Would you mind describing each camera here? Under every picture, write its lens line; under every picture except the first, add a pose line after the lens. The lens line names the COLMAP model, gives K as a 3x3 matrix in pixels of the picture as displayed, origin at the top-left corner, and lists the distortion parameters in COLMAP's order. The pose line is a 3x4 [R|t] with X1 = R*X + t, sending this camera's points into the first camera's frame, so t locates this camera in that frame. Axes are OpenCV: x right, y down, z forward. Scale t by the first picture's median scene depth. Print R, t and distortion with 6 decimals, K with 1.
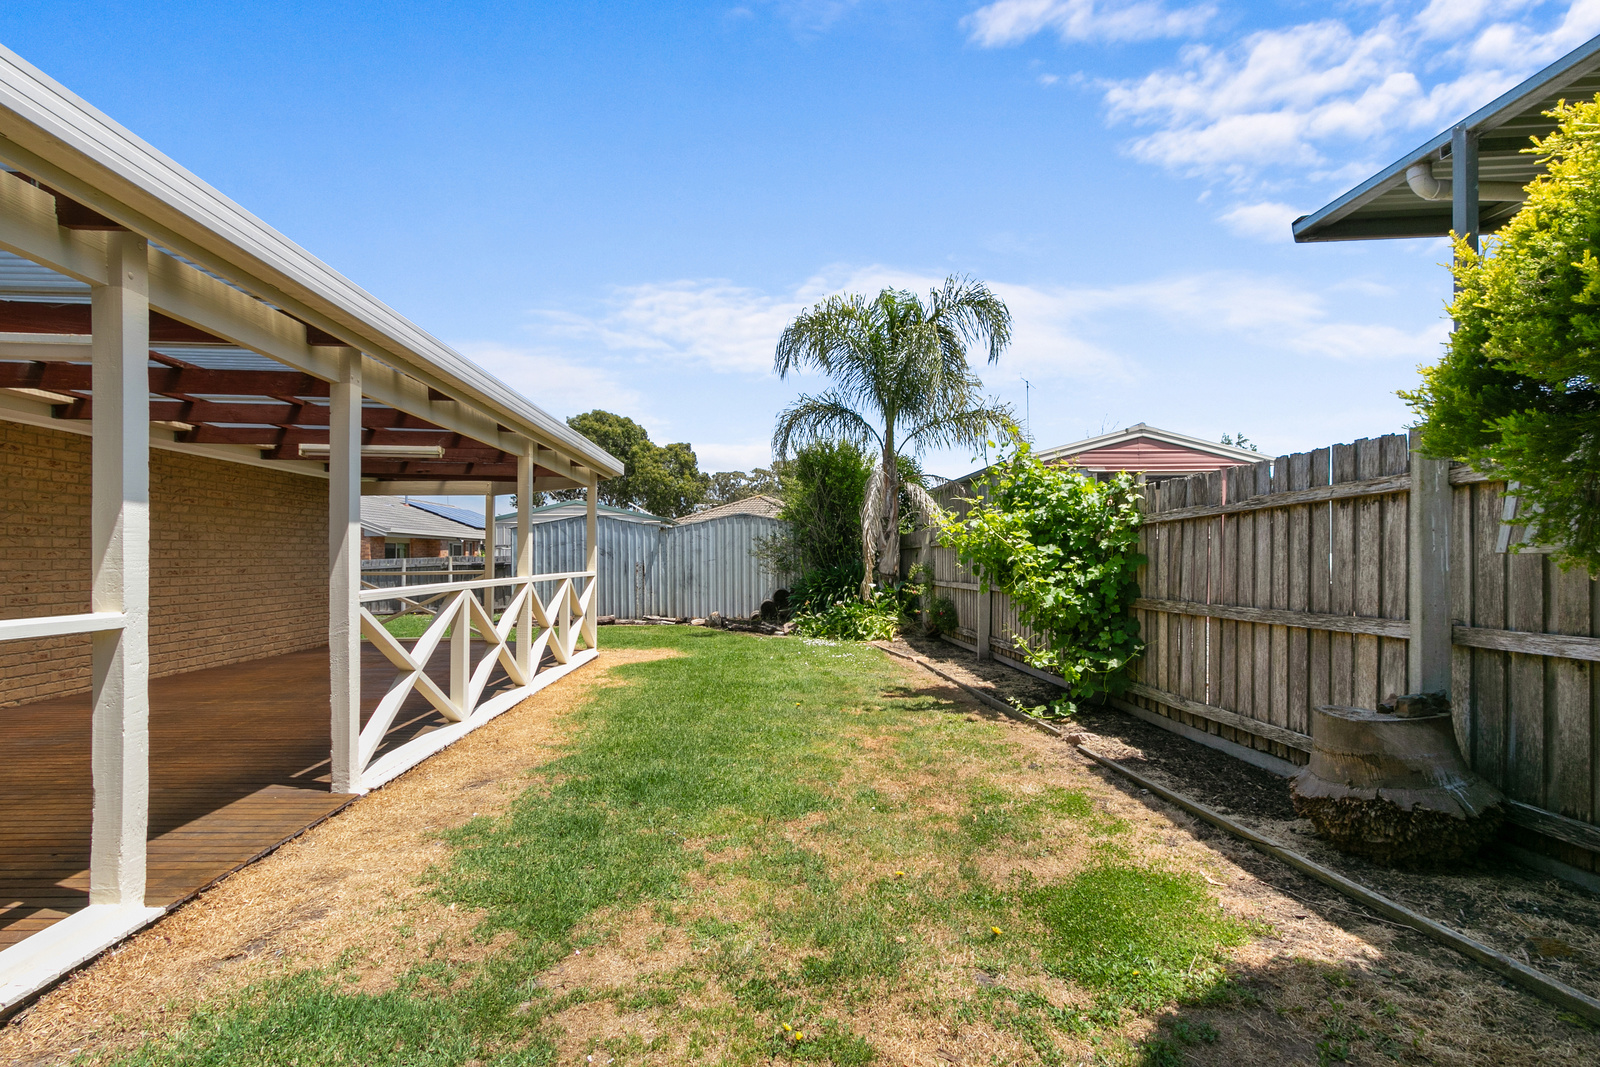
lens RADIAL K [[743.1, 0, 791.6], [0, 743.1, 561.0], [0, 0, 1]] dist [0.003611, -0.001501]
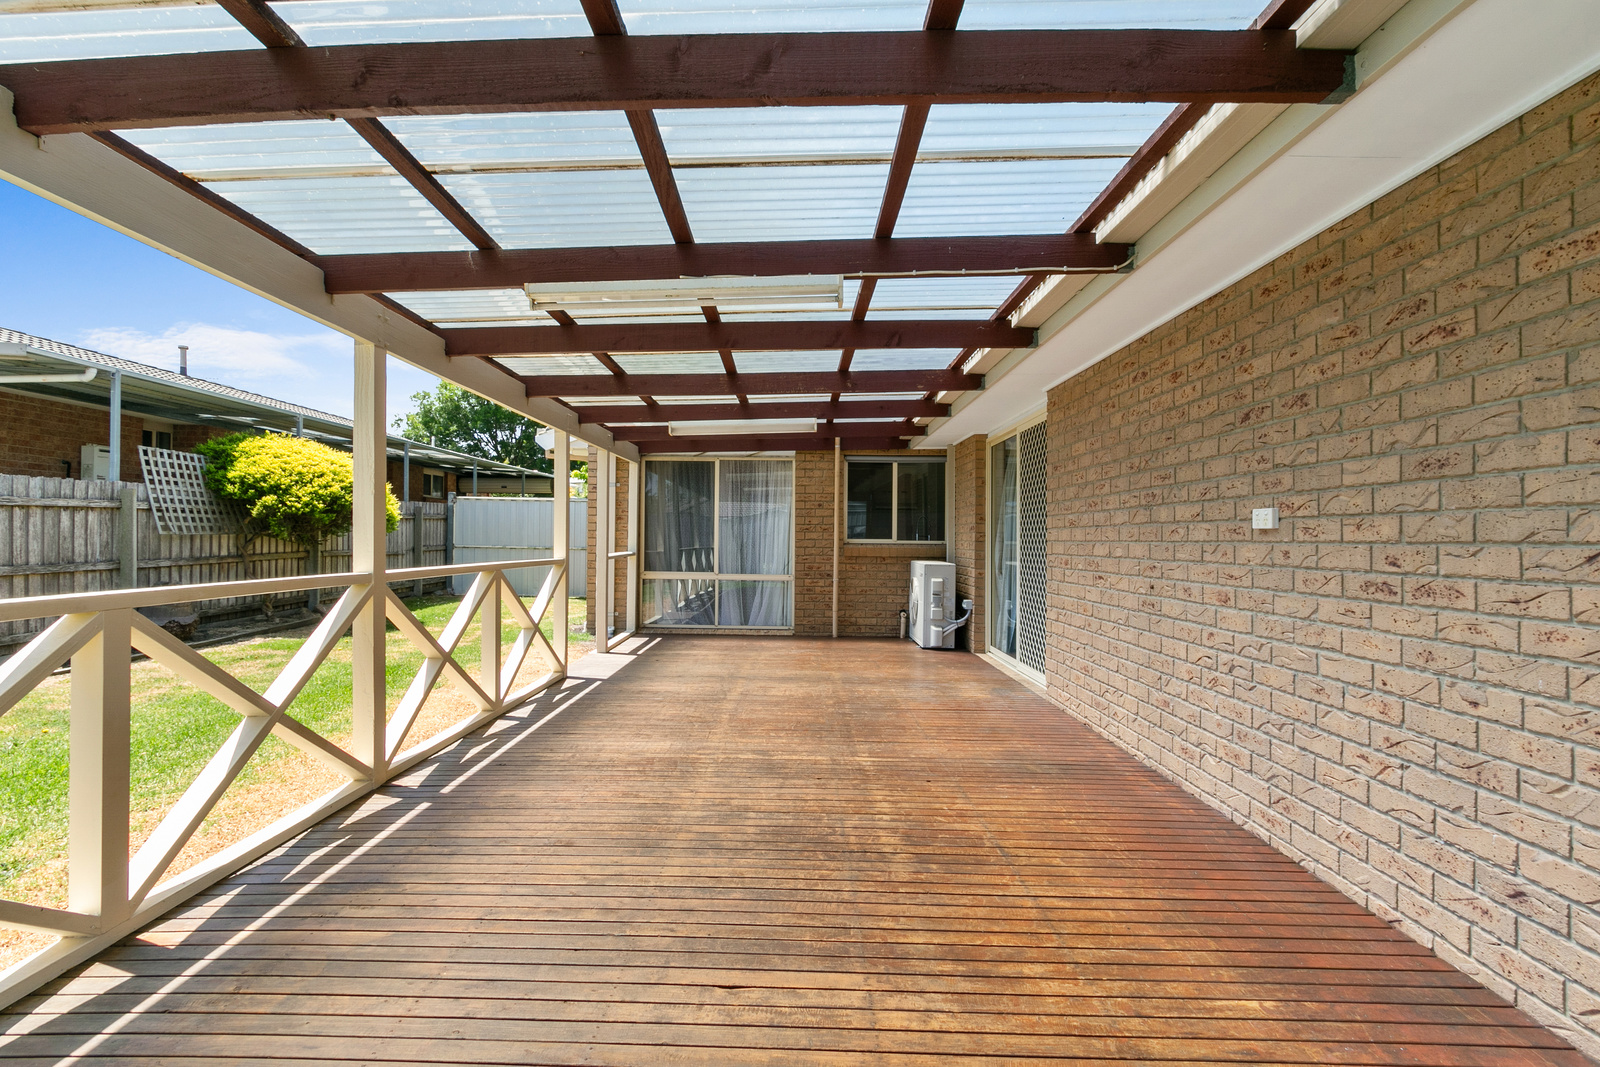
lens RADIAL K [[743.1, 0, 792.0], [0, 743.1, 530.2], [0, 0, 1]] dist [0.003611, -0.001501]
pose [[-0.998767, -0.003148, 0.049545, -0.586661], [-0.003493, 0.999970, -0.006885, -0.005361], [-0.049522, -0.007050, -0.998748, 1.294087]]
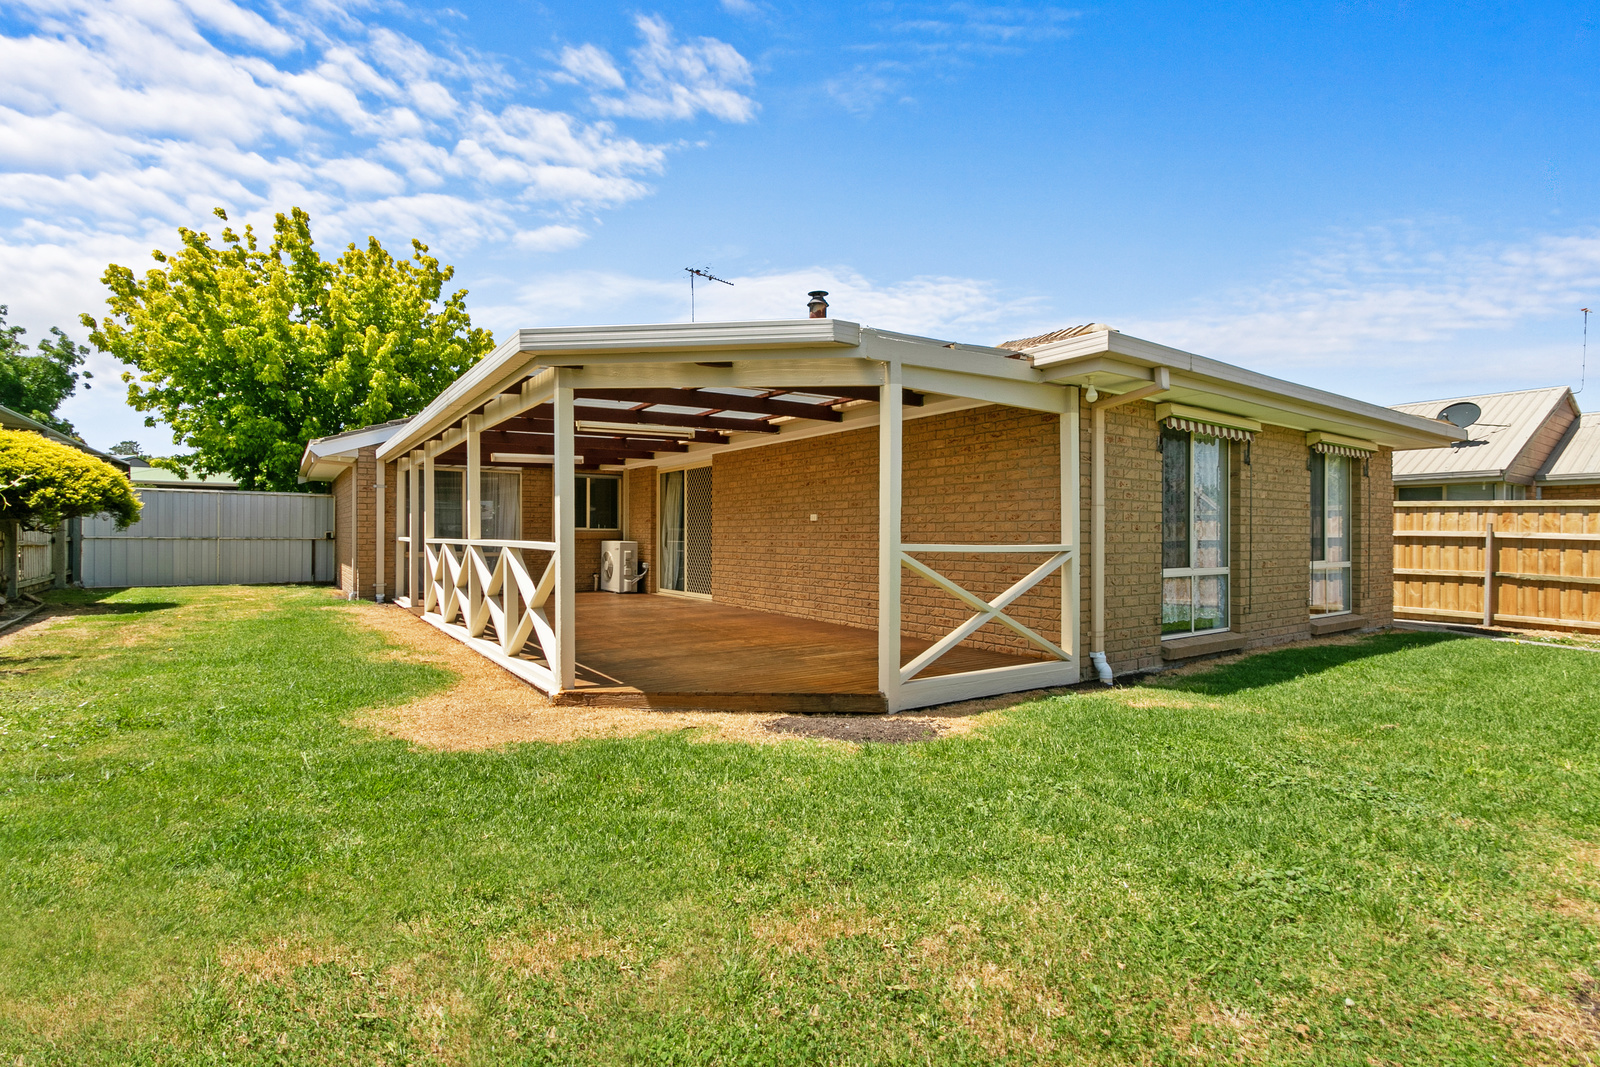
lens RADIAL K [[743.1, 0, 796.9], [0, 743.1, 533.9], [0, 0, 1]] dist [0.003611, -0.001501]
pose [[-0.831904, 0.002342, -0.554915, -0.127645], [-0.000685, 0.999986, 0.005246, 0.005155], [0.554919, 0.004745, -0.831891, 1.875753]]
